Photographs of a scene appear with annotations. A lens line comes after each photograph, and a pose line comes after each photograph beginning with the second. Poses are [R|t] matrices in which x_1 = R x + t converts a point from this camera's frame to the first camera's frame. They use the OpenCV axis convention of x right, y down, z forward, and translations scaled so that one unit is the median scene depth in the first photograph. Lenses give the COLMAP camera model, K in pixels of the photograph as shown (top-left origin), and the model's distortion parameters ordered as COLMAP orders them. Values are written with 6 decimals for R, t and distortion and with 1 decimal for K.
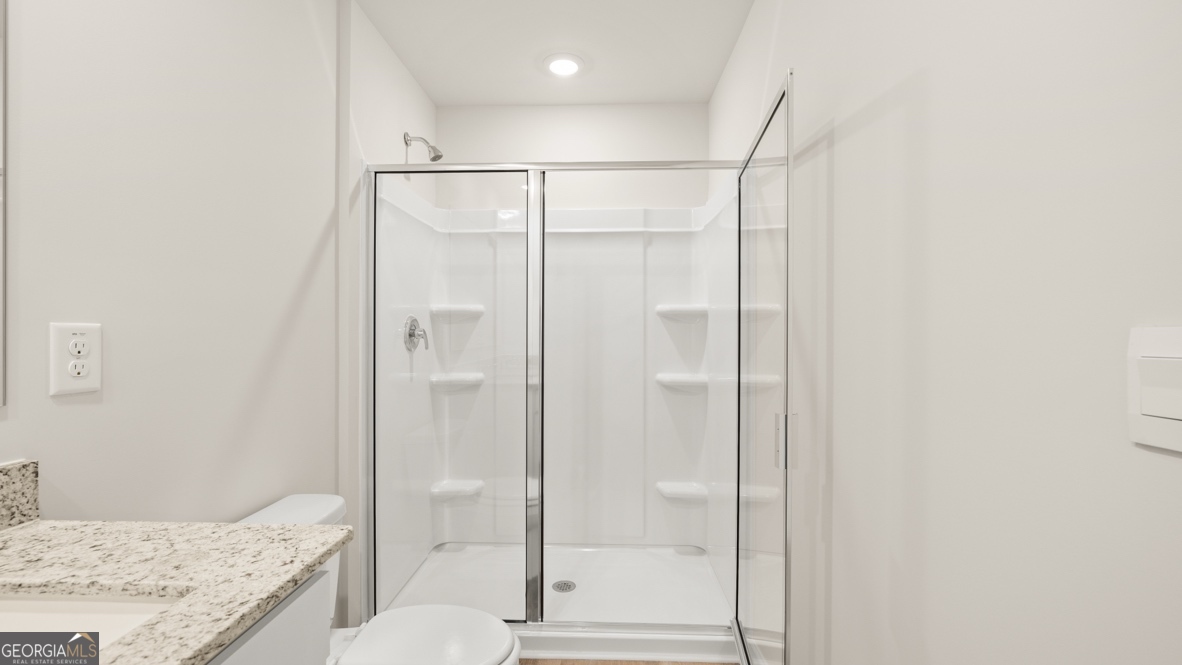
lens RADIAL K [[496.1, 0, 588.9], [0, 496.1, 337.3], [0, 0, 1]] dist [-0.000731, -0.000020]
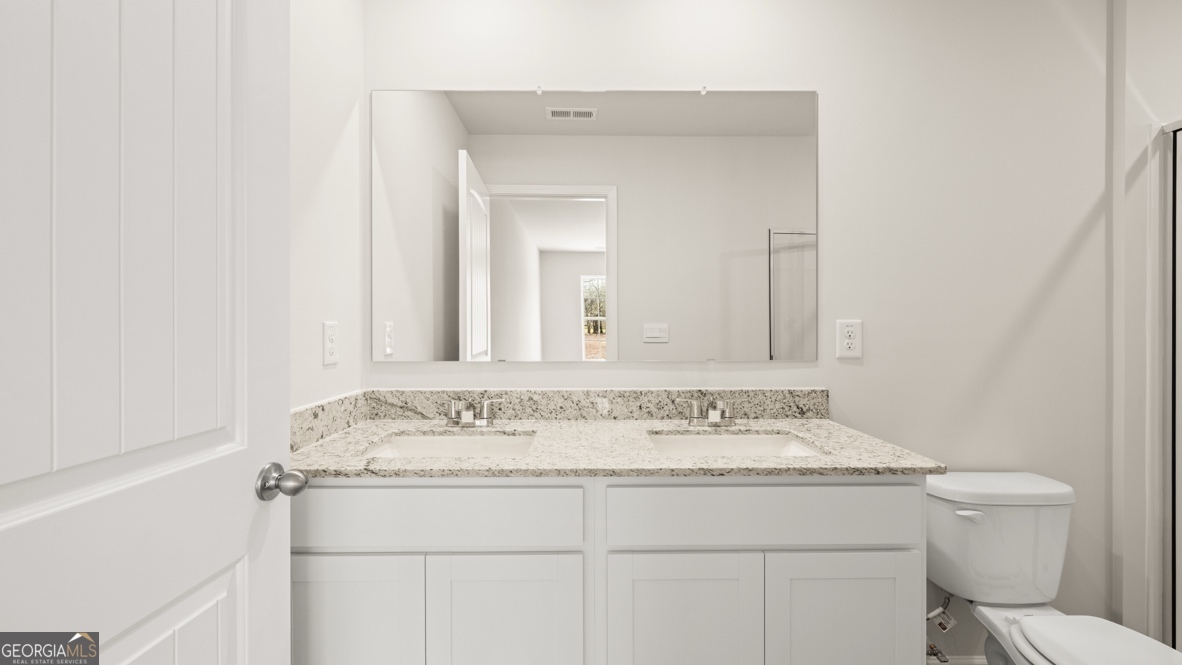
lens RADIAL K [[496.1, 0, 588.9], [0, 496.1, 337.3], [0, 0, 1]] dist [-0.000731, -0.000020]
pose [[0.049600, 0.021430, -0.998539, 0.748438], [-0.003862, 0.999766, 0.021265, 0.000472], [0.998762, 0.002802, 0.049671, -0.051211]]
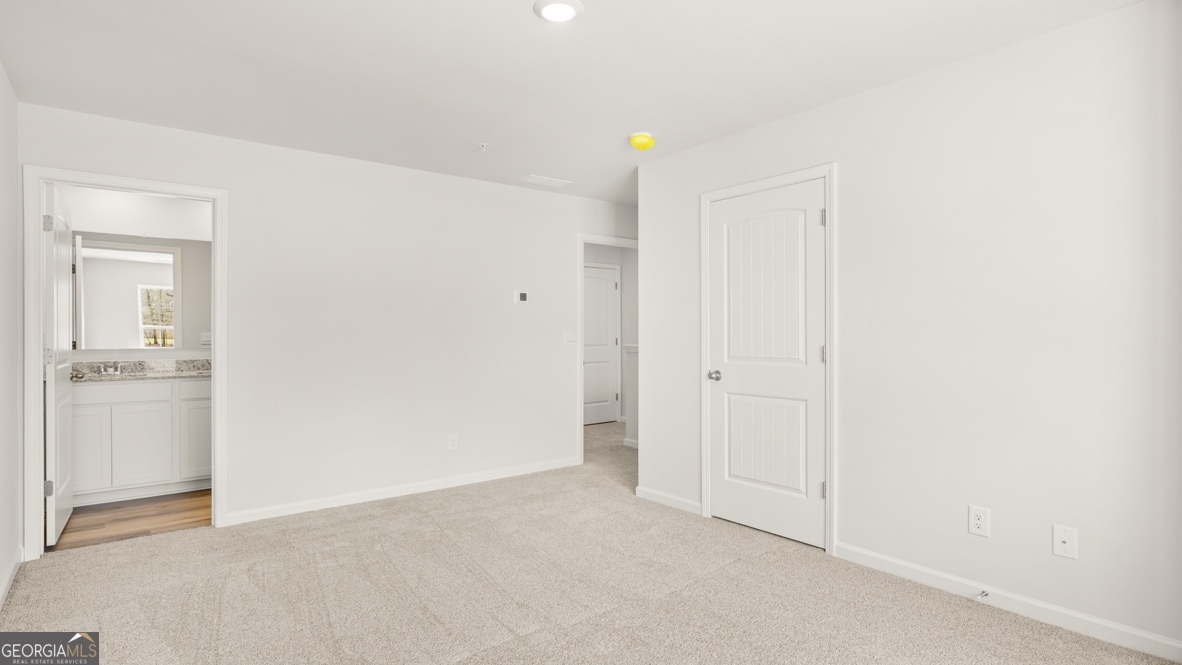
lens RADIAL K [[595.7, 0, 591.0], [0, 595.7, 332.5], [0, 0, 1]] dist [0.000710, 0.000241]
pose [[0.644214, -0.006503, -0.764818, 5.677614], [0.003764, 0.999979, -0.005333, 0.027085], [0.764836, 0.000557, 0.644224, -0.529671]]
